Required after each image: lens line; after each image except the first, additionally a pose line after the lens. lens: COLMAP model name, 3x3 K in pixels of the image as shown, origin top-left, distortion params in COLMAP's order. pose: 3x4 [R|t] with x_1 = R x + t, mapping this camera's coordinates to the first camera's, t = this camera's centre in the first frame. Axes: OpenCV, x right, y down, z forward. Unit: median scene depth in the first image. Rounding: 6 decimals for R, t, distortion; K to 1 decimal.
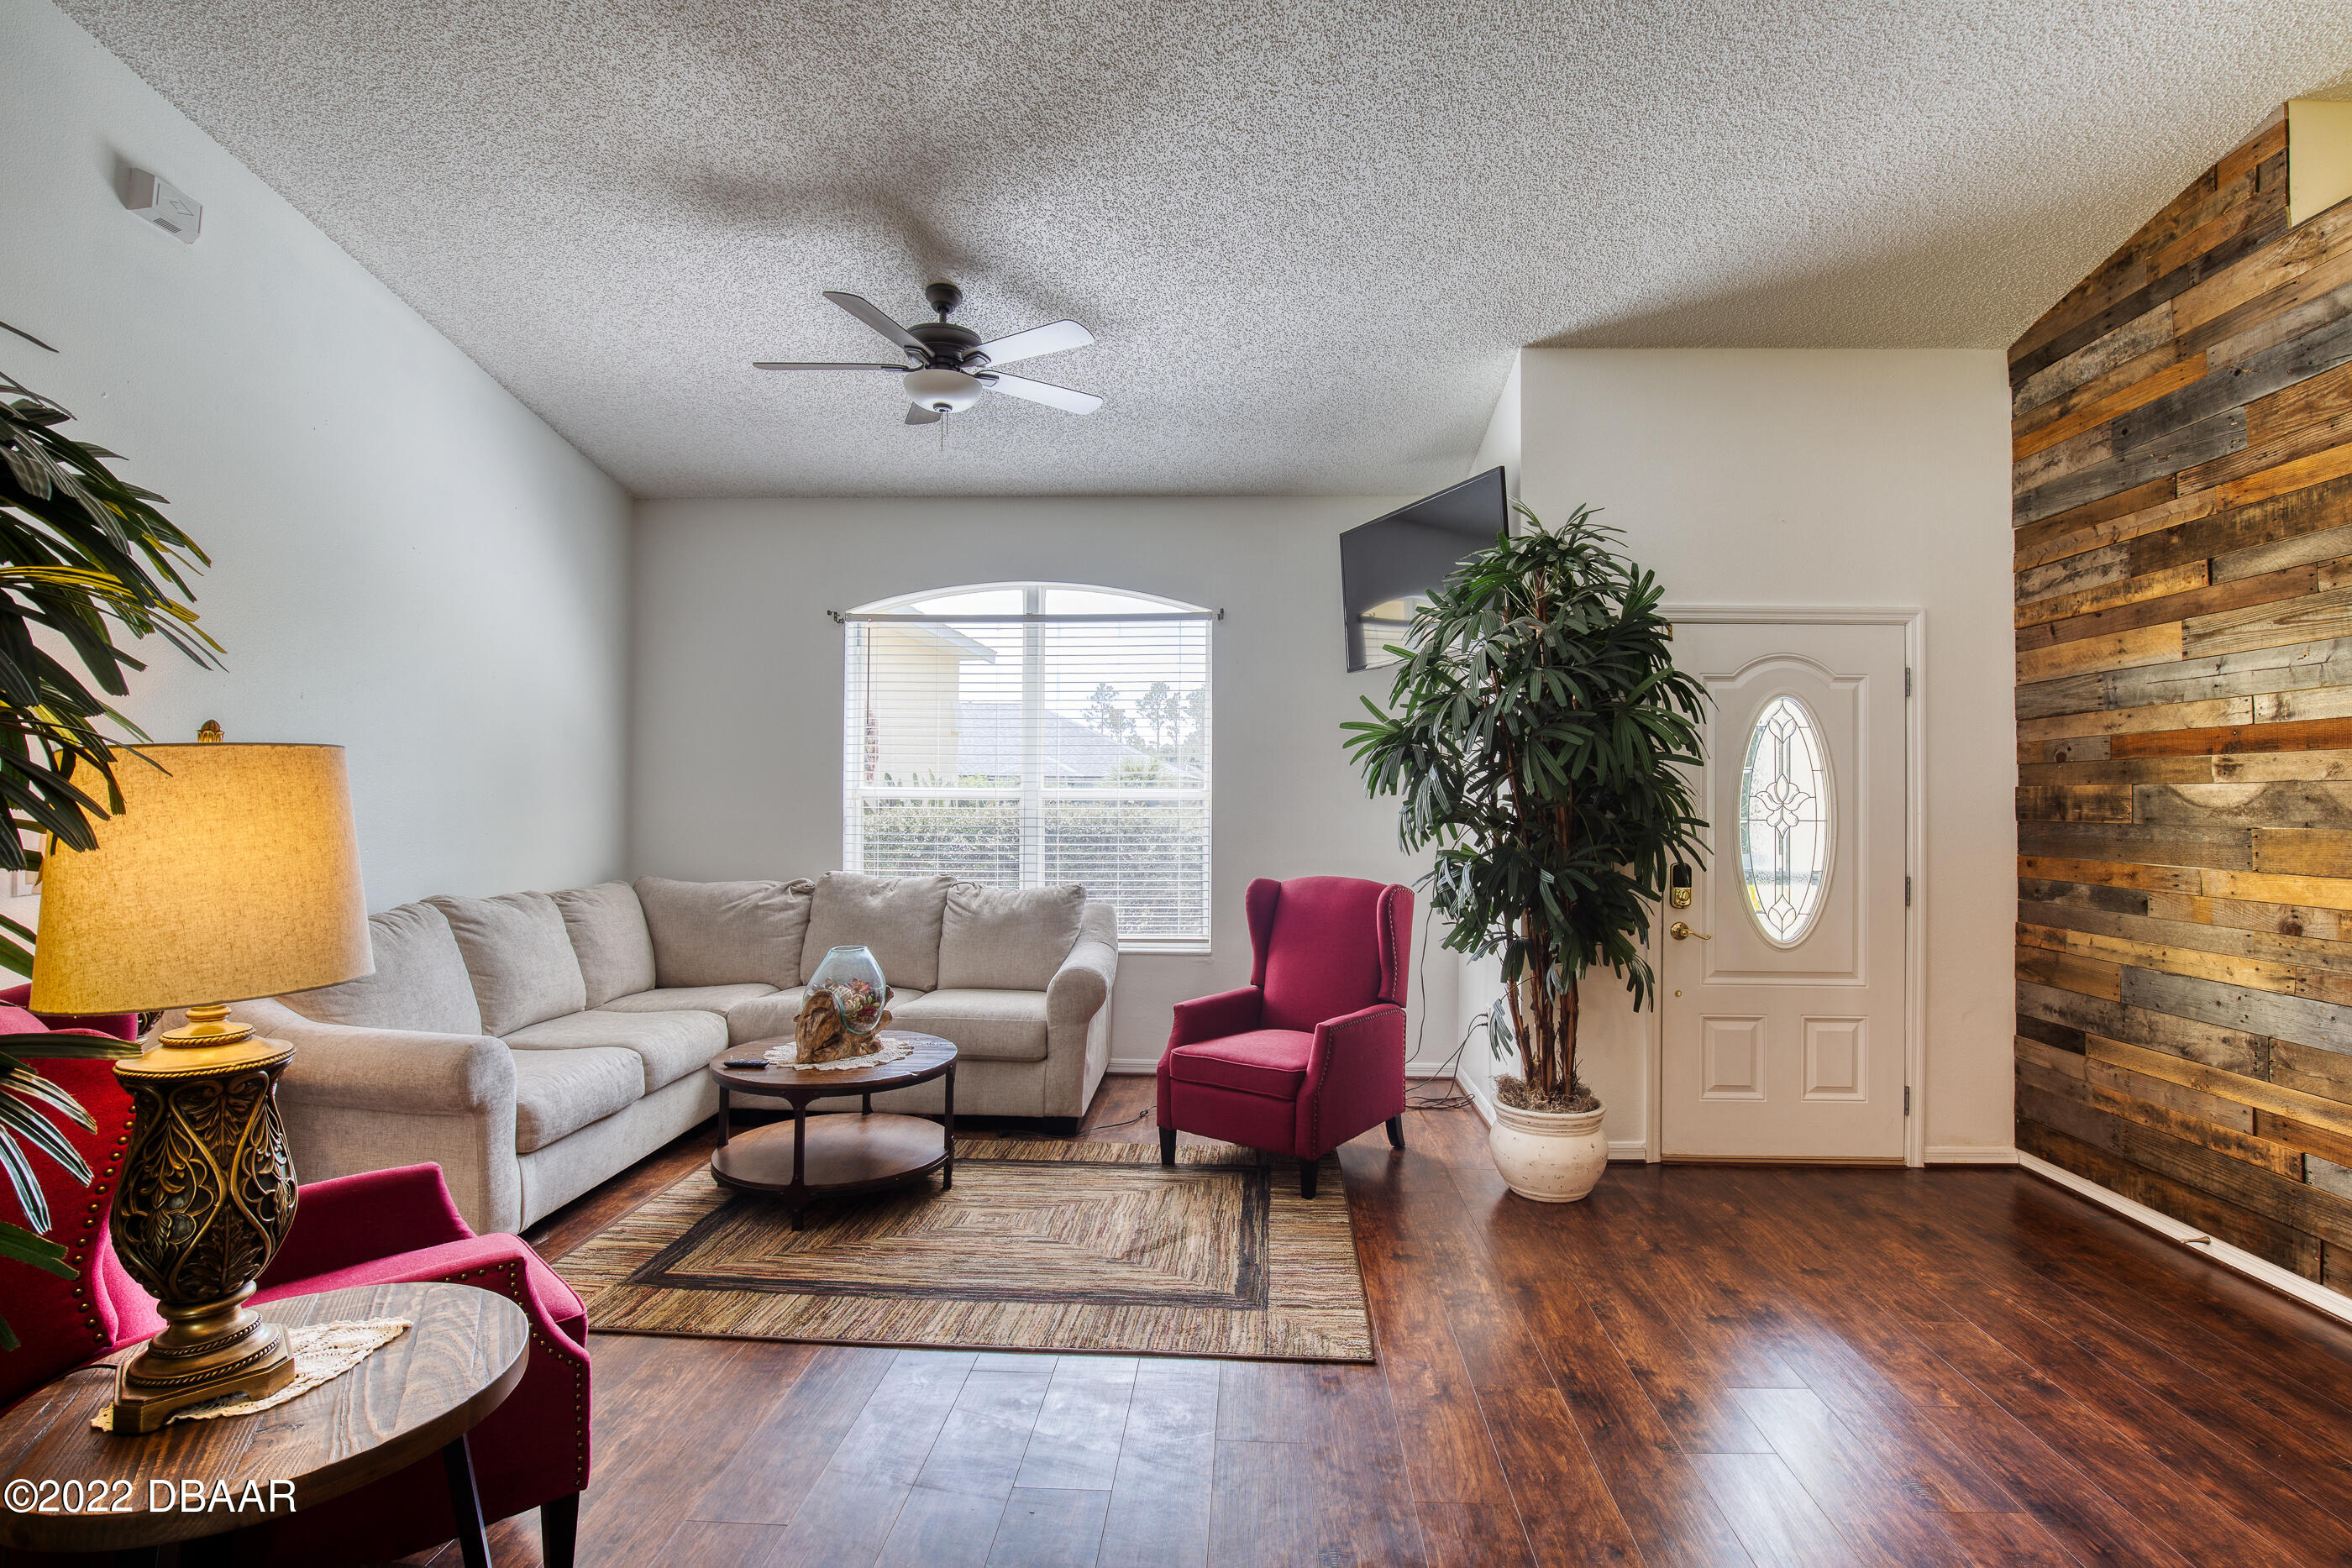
lens RADIAL K [[1124.8, 0, 1203.7], [0, 1124.8, 767.3], [0, 0, 1]] dist [-0.040020, 0.008453]
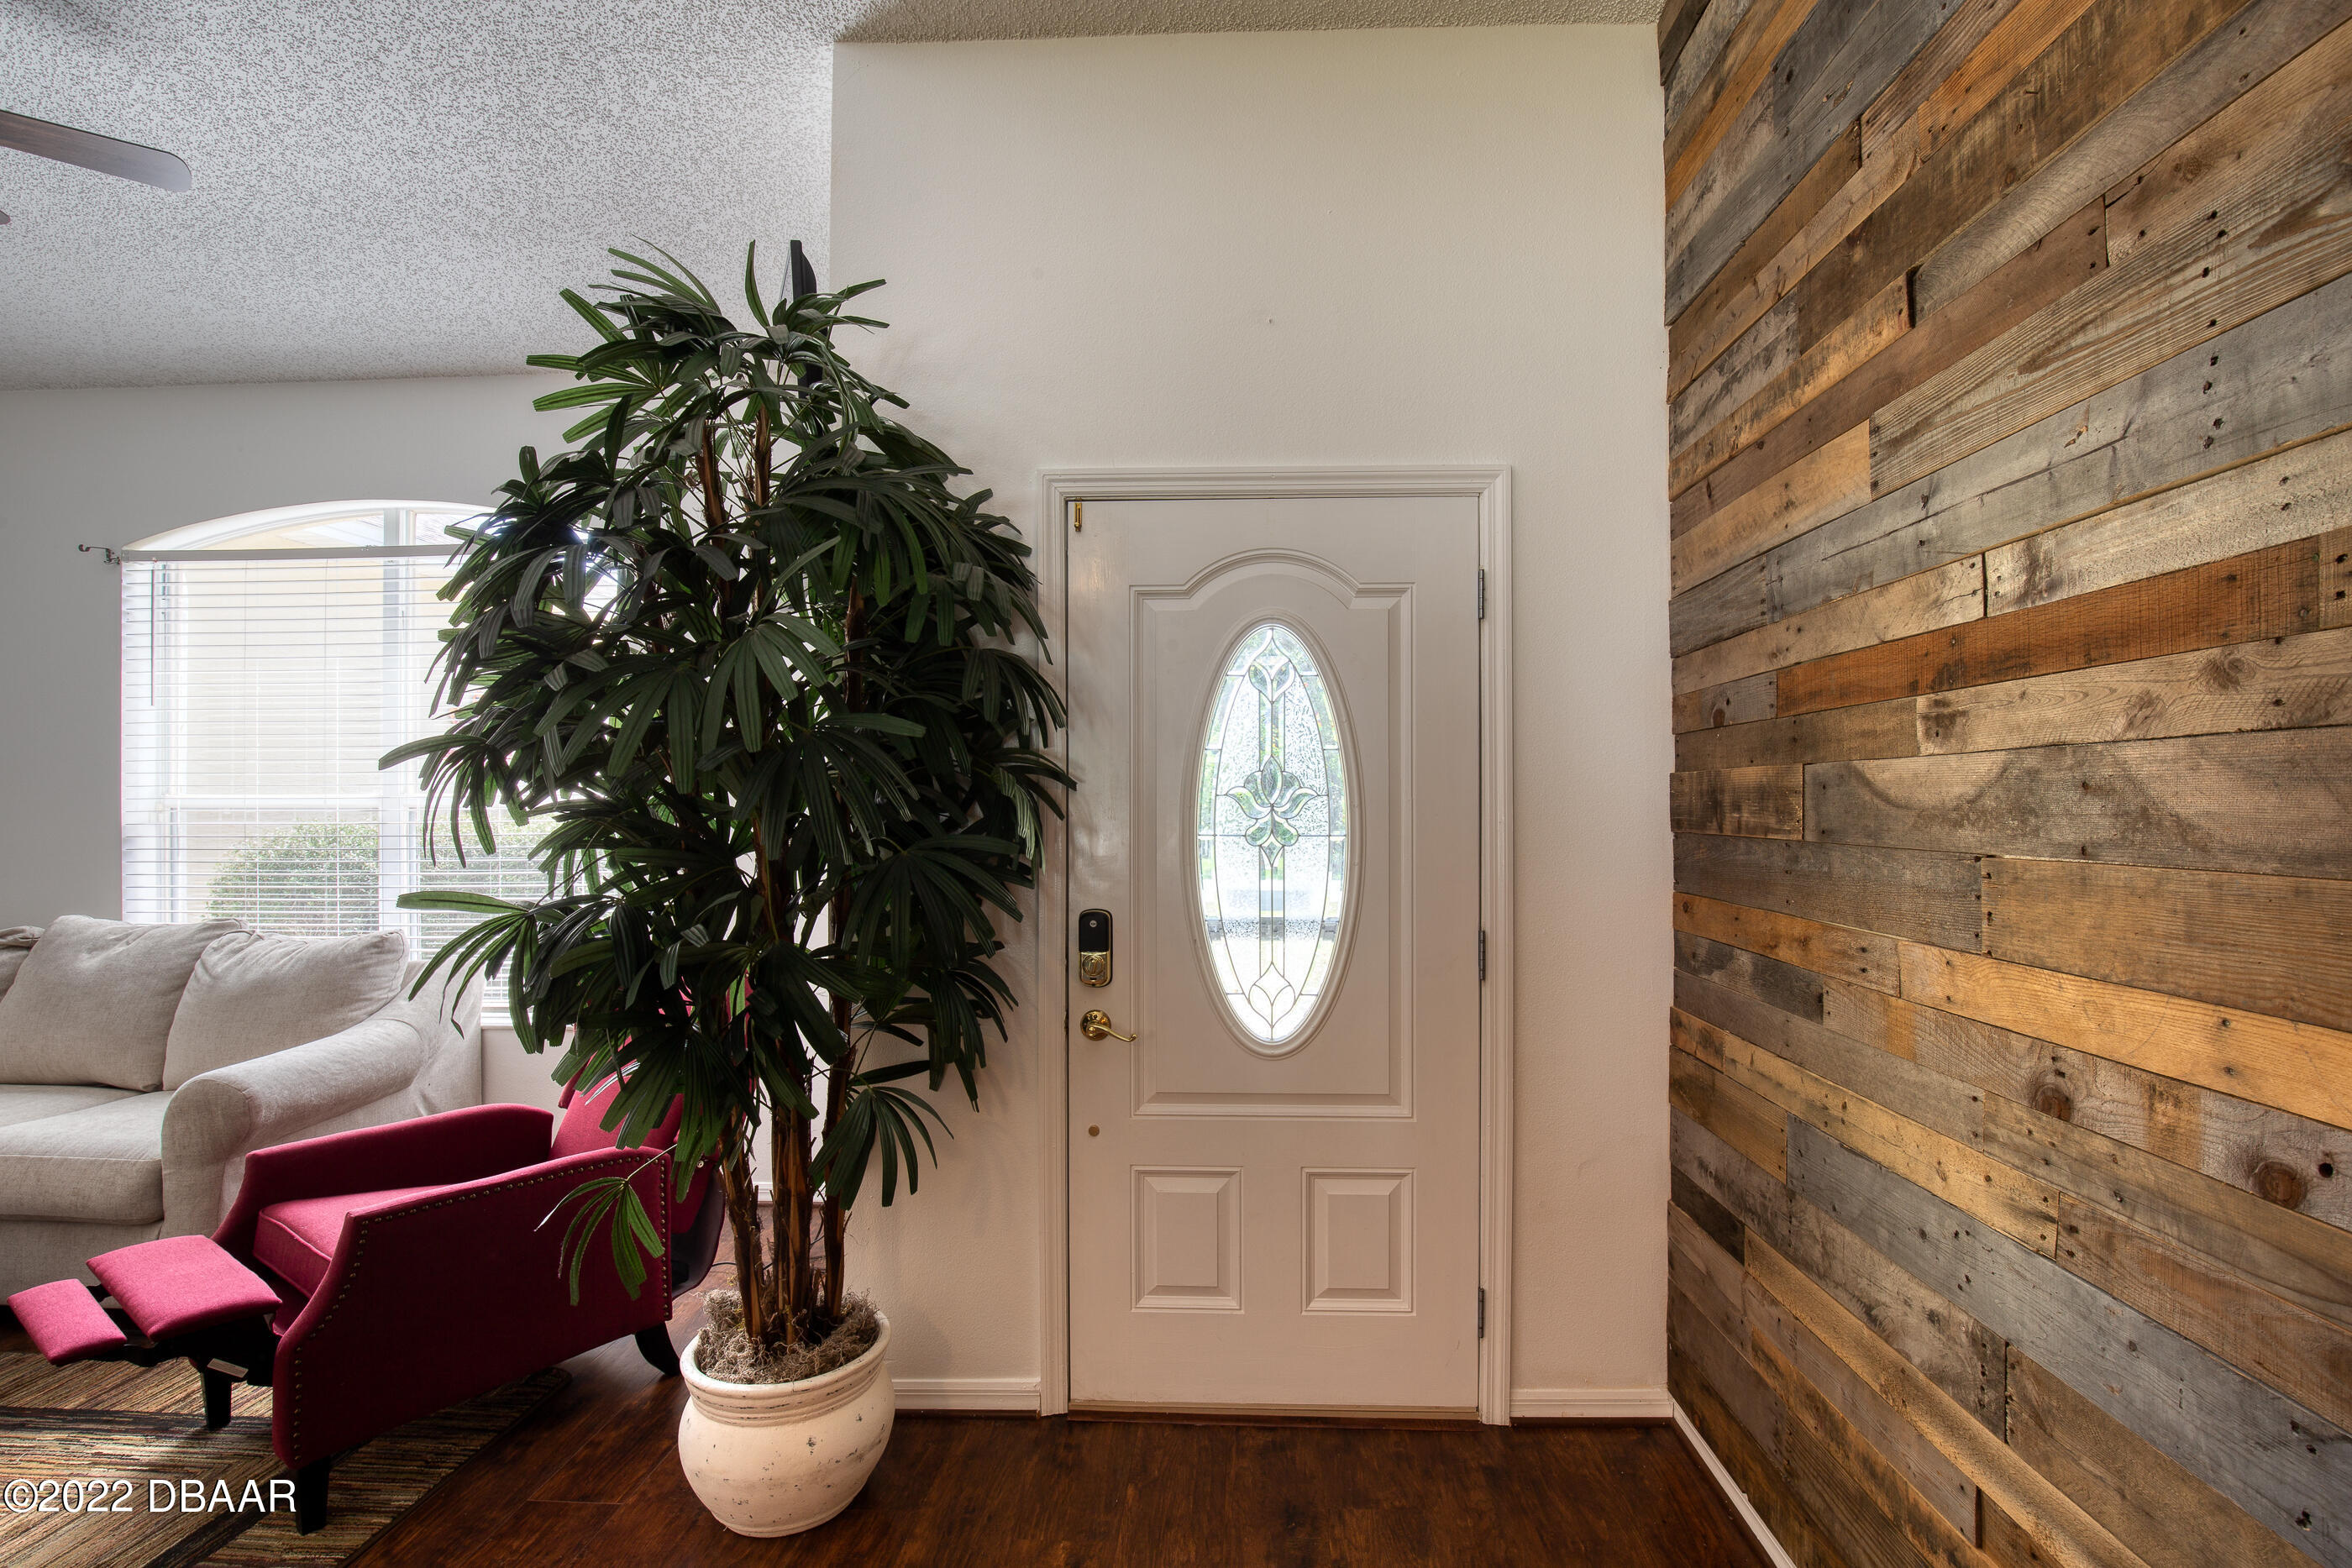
lens RADIAL K [[1097.0, 0, 1206.3], [0, 1097.0, 792.6], [0, 0, 1]] dist [-0.037315, 0.007451]
pose [[0.999892, -0.012192, 0.008203, 0.575602], [0.012030, 0.999737, 0.019503, 0.016172], [-0.008438, -0.019402, 0.999776, 0.508455]]
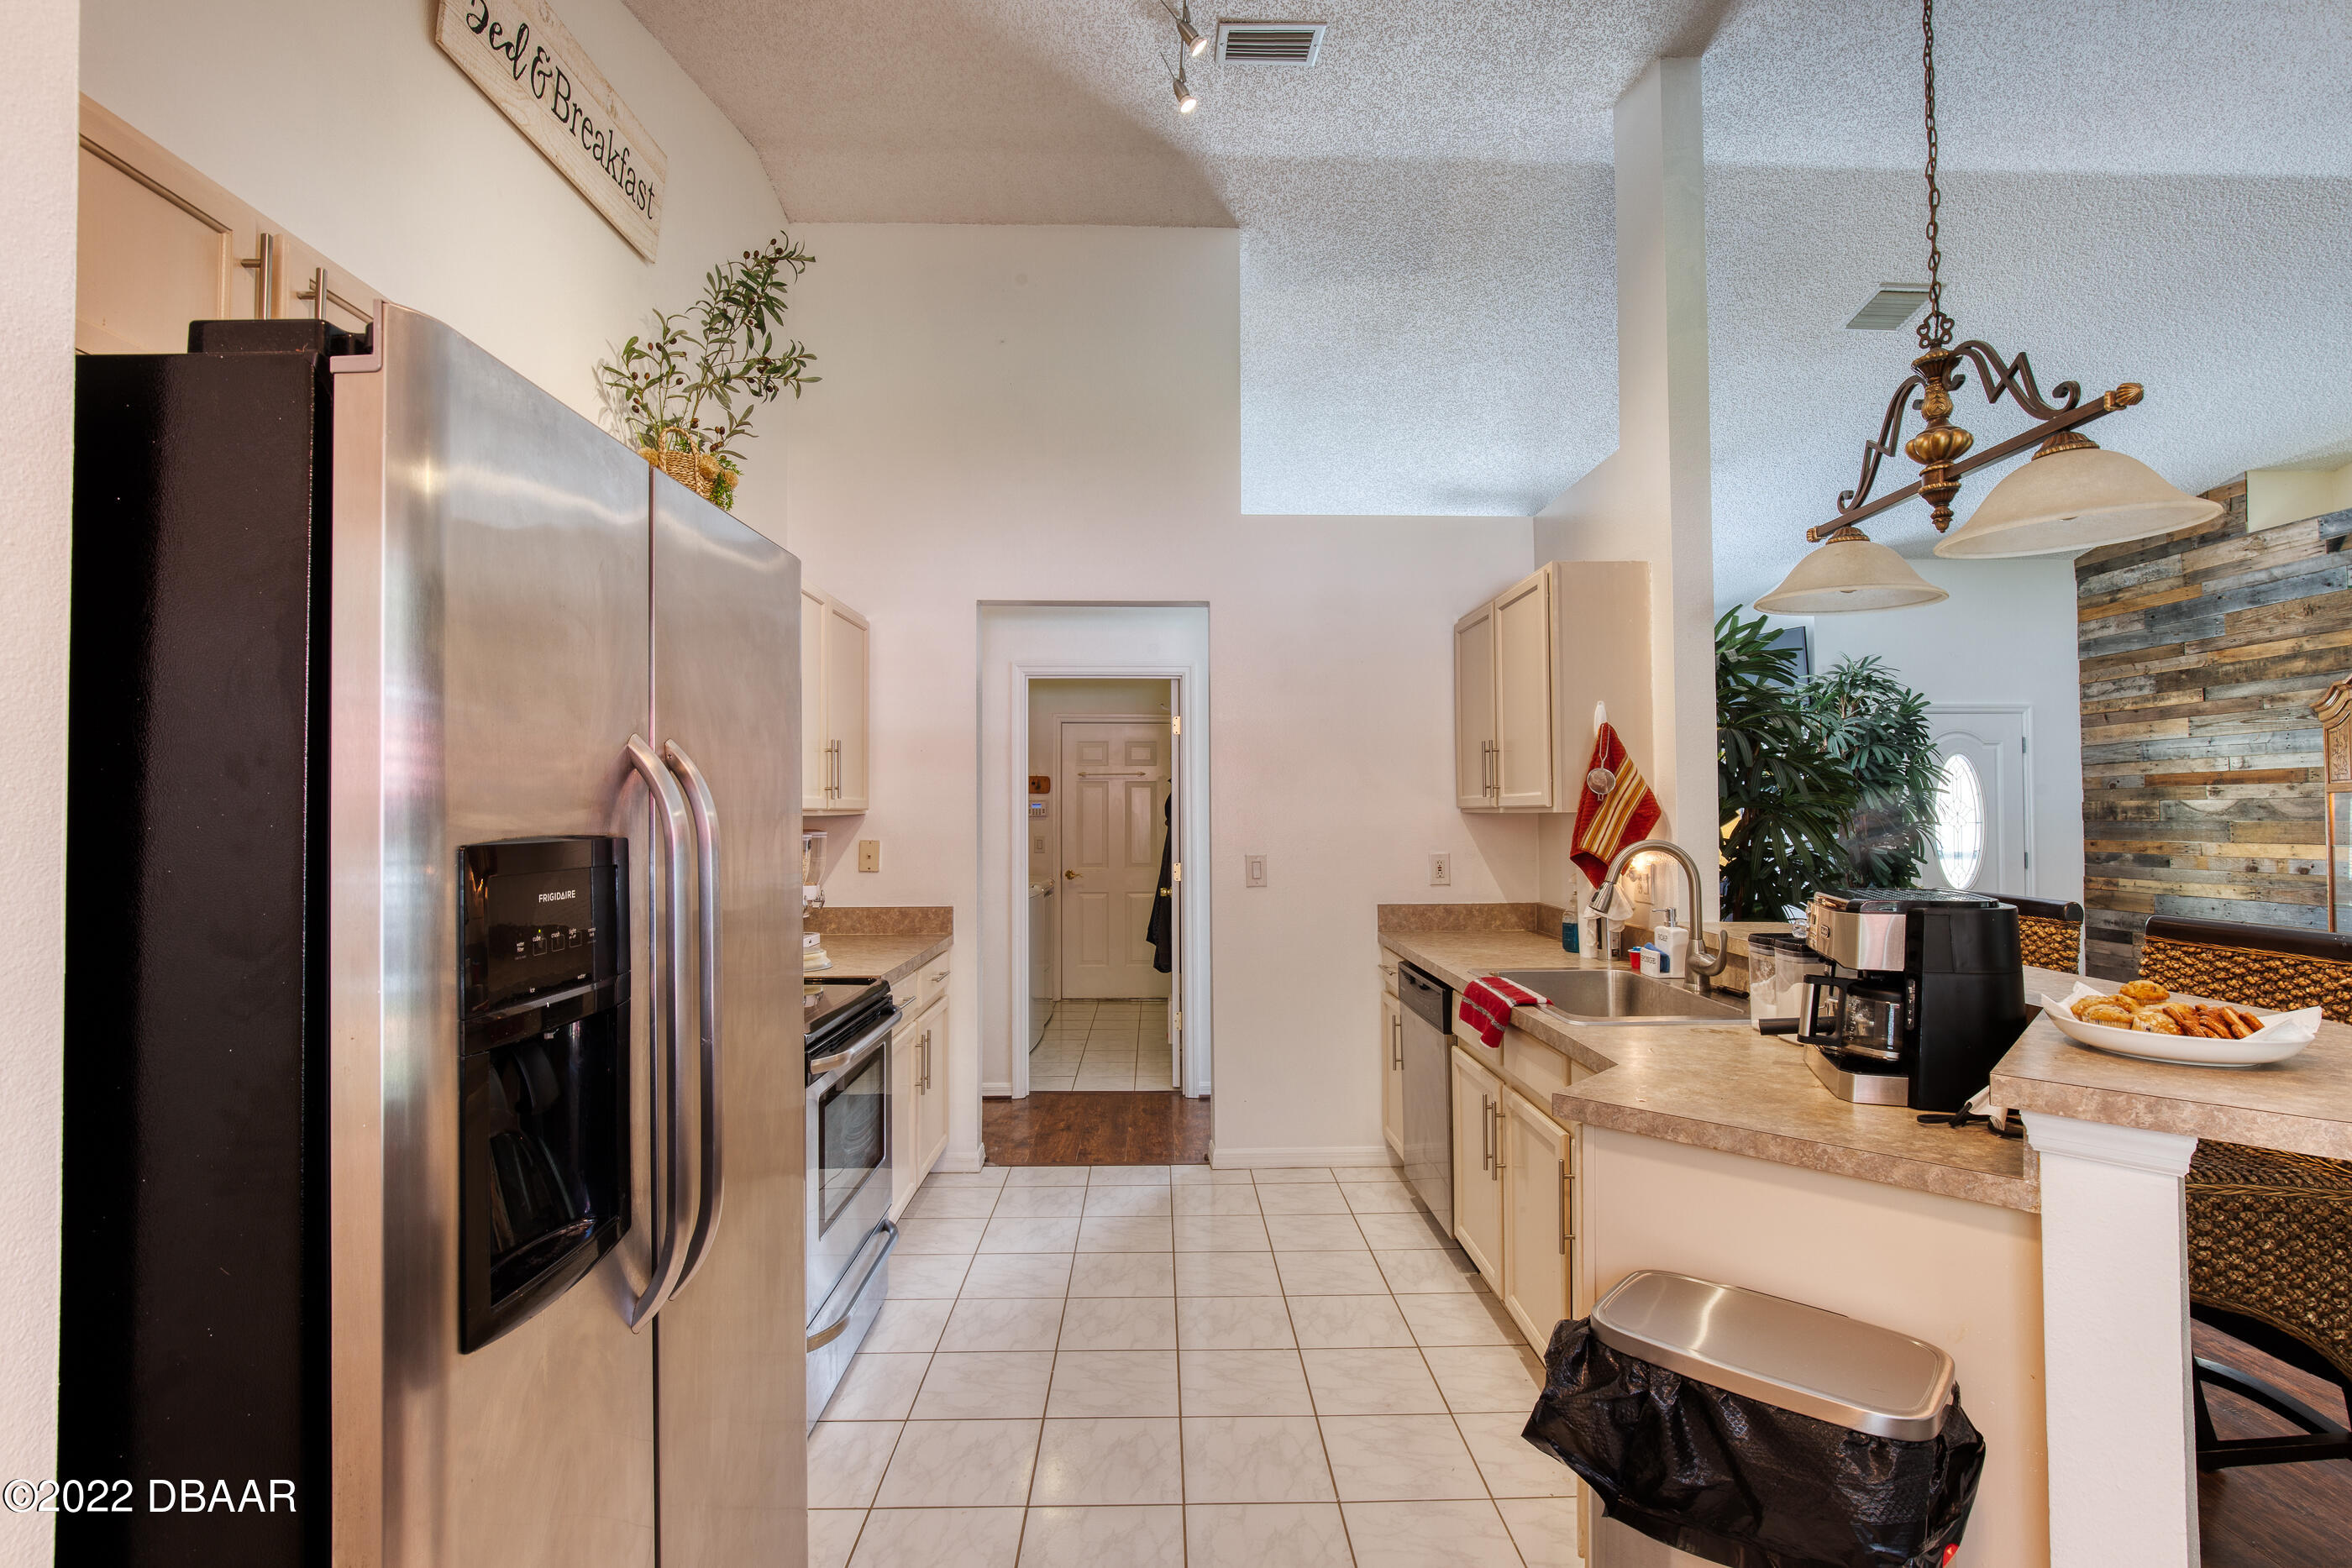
lens RADIAL K [[1085.2, 0, 1200.5], [0, 1085.2, 783.0], [0, 0, 1]] dist [-0.001640, 0.000057]
pose [[0.995960, -0.012227, 0.088956, -1.024038], [0.012633, 0.999912, -0.004011, -0.029301], [-0.088900, 0.005118, 0.996027, -0.766099]]
